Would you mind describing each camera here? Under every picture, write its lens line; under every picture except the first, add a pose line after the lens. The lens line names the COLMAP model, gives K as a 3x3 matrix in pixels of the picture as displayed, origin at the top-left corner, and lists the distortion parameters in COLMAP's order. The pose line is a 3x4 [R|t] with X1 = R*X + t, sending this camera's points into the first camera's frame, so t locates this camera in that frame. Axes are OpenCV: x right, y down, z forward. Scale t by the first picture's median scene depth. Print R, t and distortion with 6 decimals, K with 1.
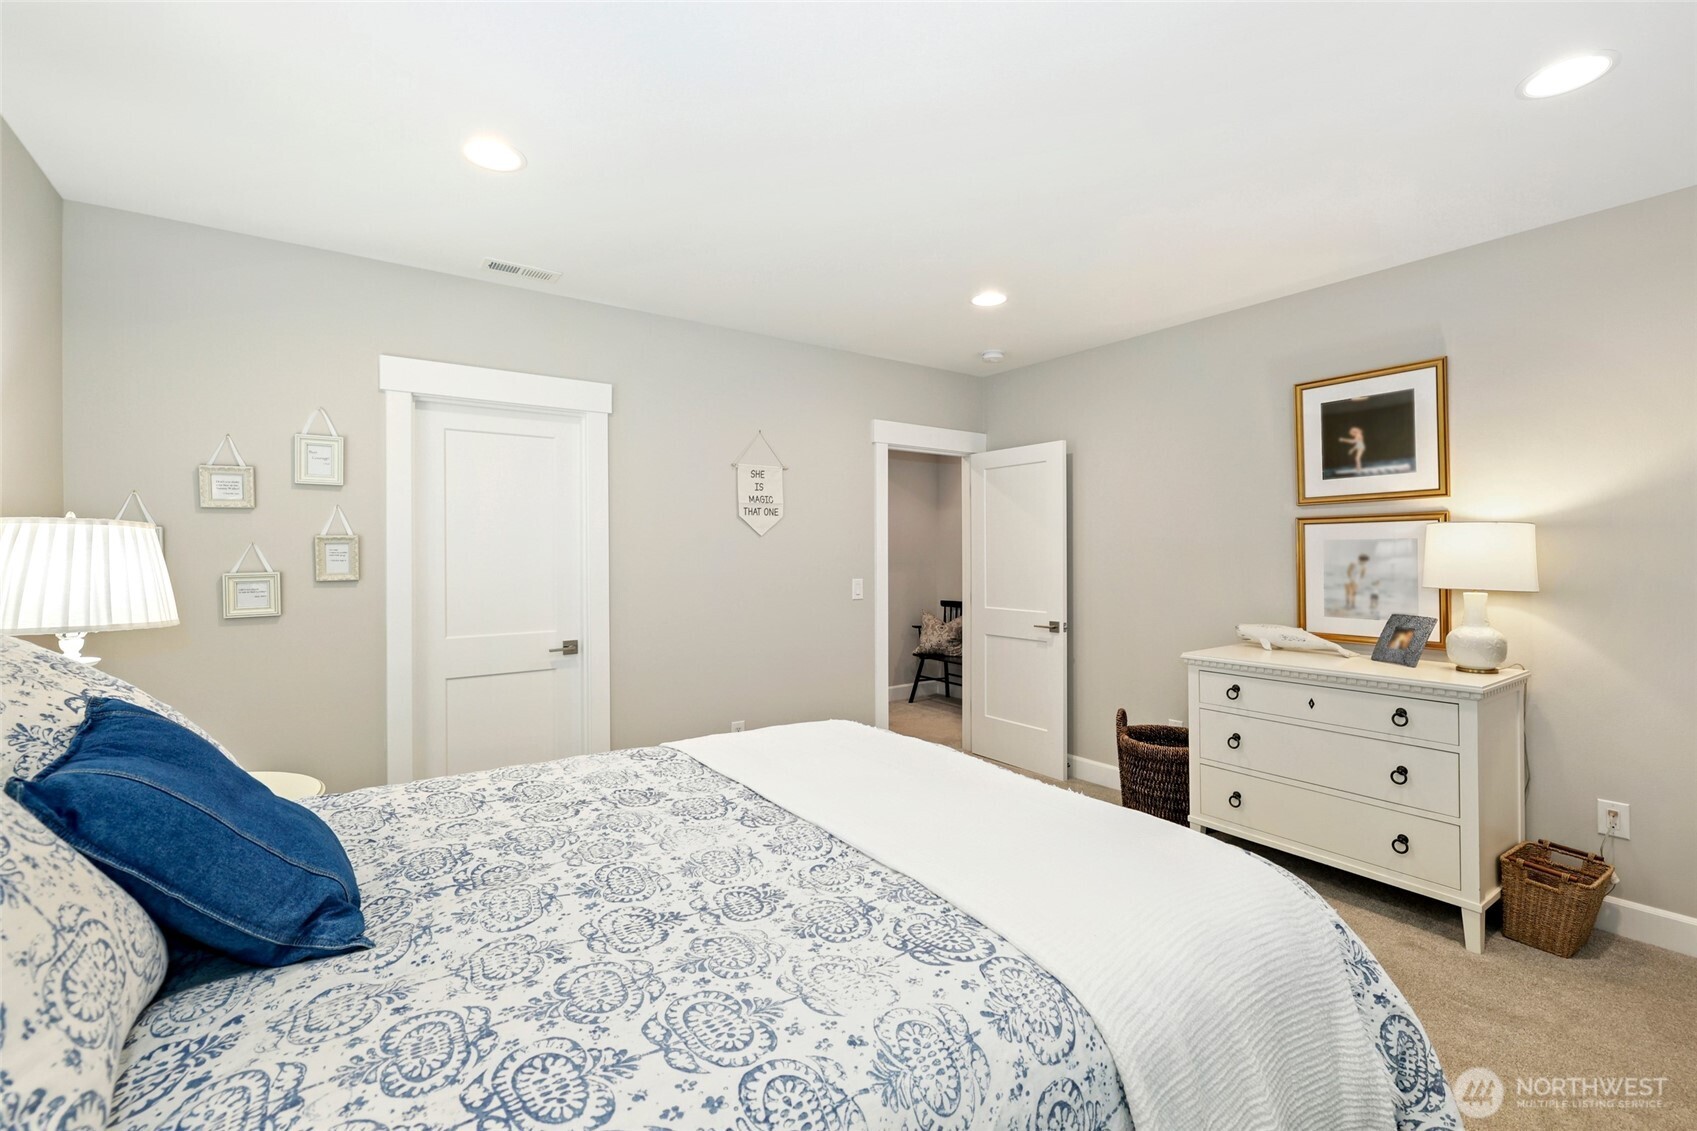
lens RADIAL K [[727.5, 0, 857.0], [0, 727.5, 556.8], [0, 0, 1]] dist [-0.000403, -0.000017]
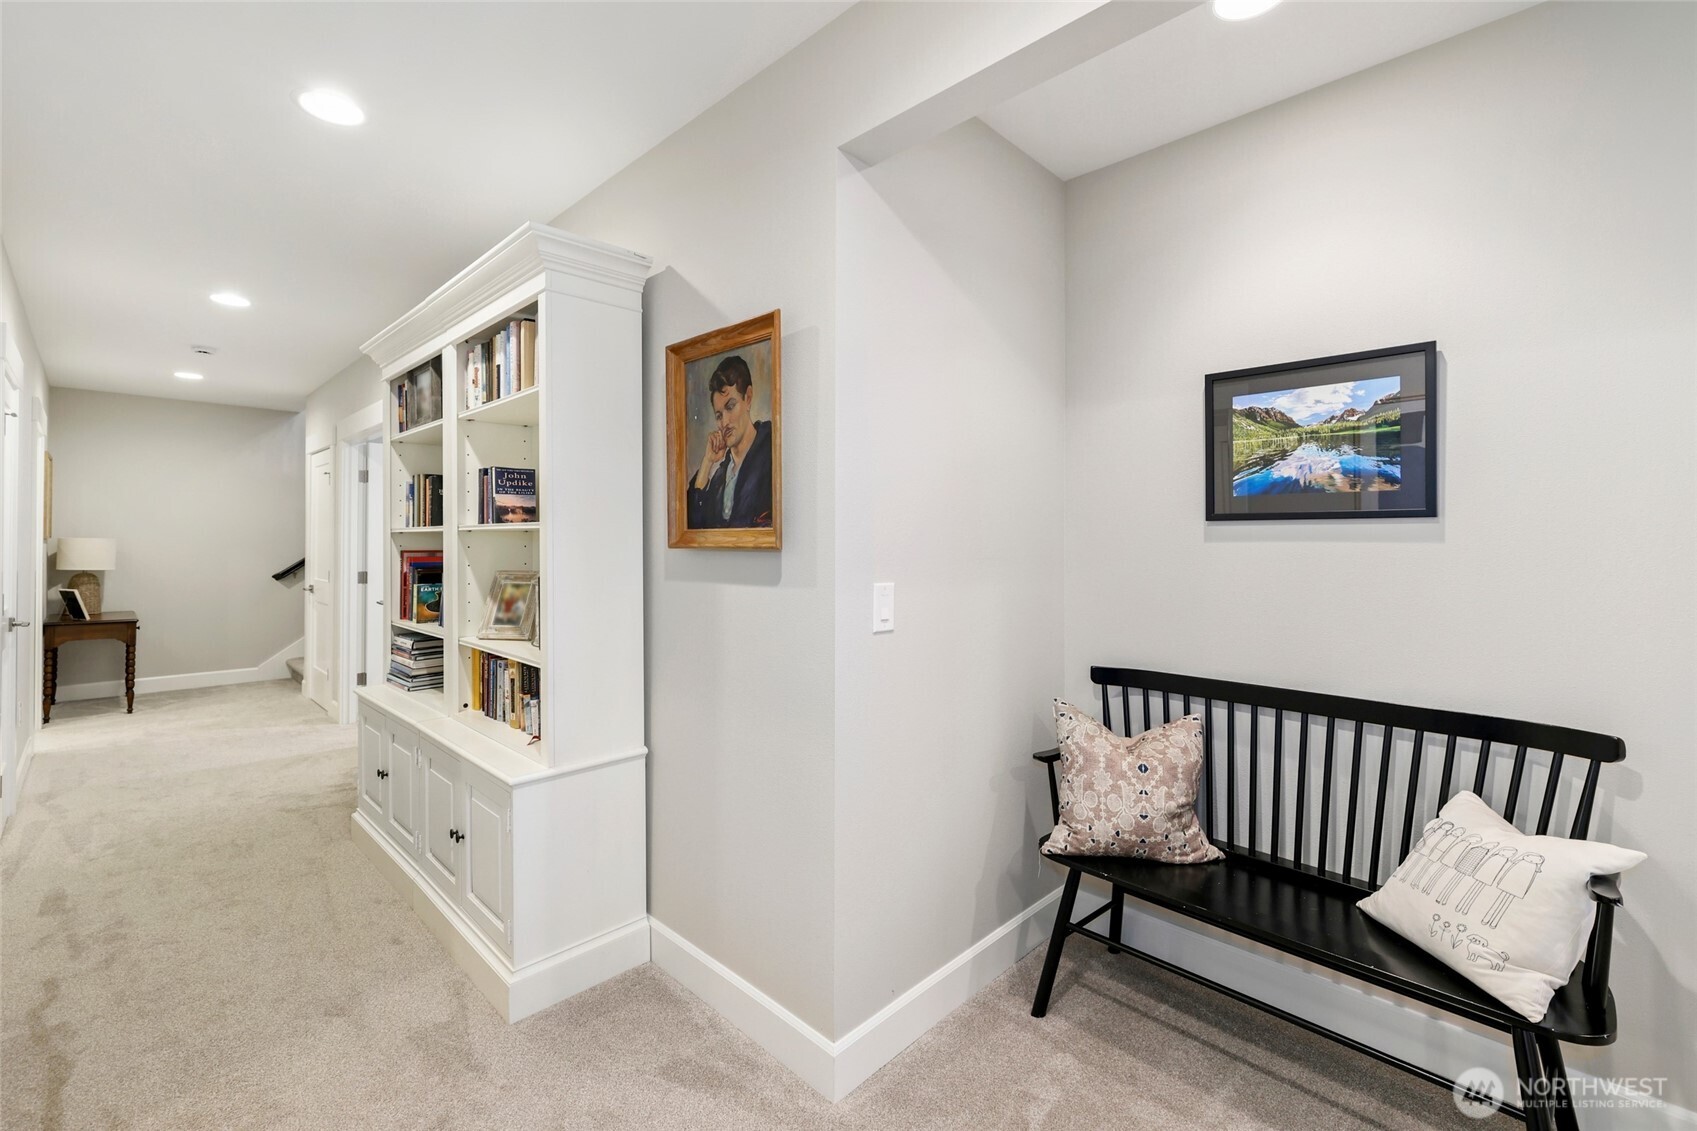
lens RADIAL K [[727.5, 0, 857.0], [0, 727.5, 556.8], [0, 0, 1]] dist [-0.000403, -0.000017]
pose [[0.987056, 0.010790, 0.160010, -0.051466], [-0.010387, 0.999940, -0.003351, 0.010890], [-0.160037, 0.001646, 0.987110, 0.711098]]
